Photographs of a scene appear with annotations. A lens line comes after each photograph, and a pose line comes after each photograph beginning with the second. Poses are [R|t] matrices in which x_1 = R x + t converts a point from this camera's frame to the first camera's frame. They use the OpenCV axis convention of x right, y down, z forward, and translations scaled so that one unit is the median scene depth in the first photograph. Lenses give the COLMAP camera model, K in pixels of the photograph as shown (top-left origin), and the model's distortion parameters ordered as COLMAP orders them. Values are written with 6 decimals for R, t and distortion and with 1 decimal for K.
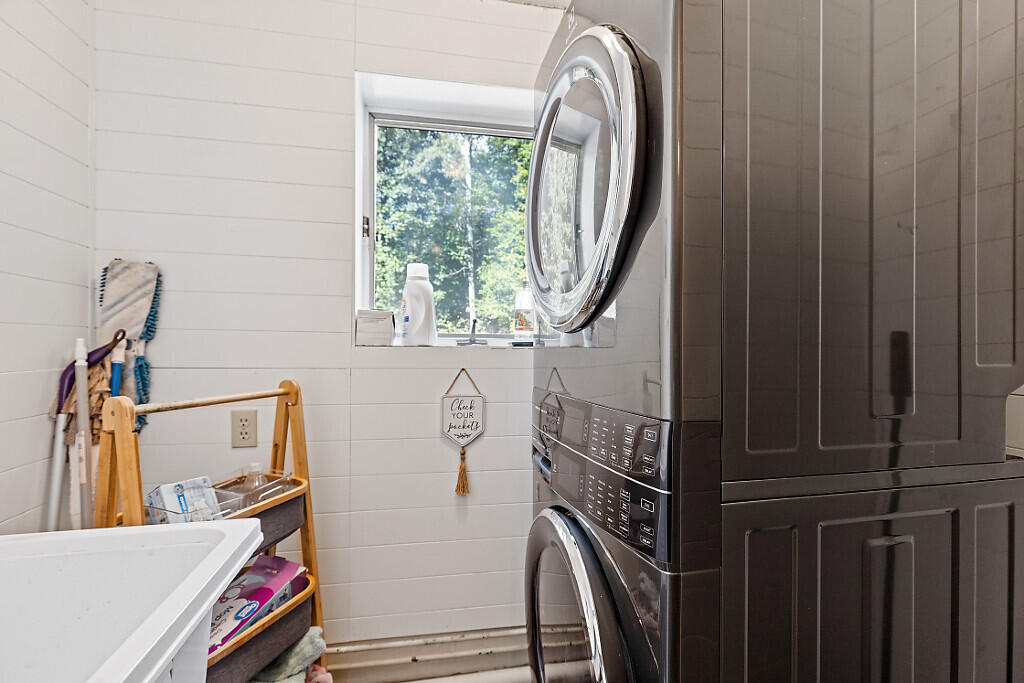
lens RADIAL K [[465.0, 0, 532.6], [0, 465.0, 346.8], [0, 0, 1]] dist [0.007833, -0.002087]
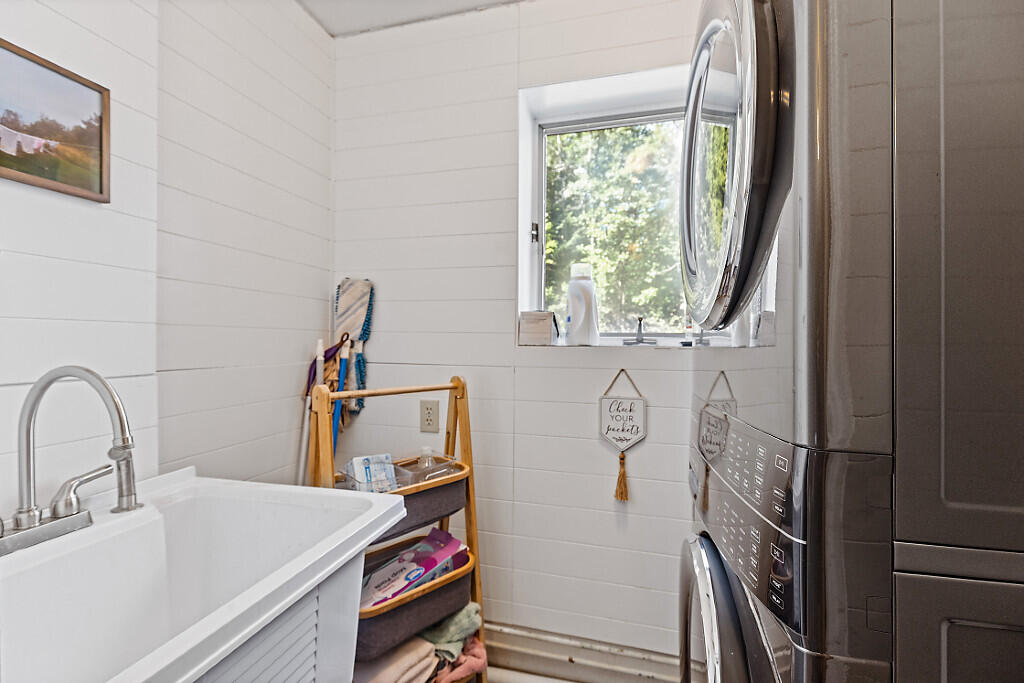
lens RADIAL K [[465.0, 0, 527.2], [0, 465.0, 337.6], [0, 0, 1]] dist [0.007833, -0.002087]
pose [[0.896890, -0.004623, -0.442229, 0.128670], [-0.002451, 0.999878, -0.015424, -0.003808], [0.442247, 0.014917, 0.896769, 0.065265]]
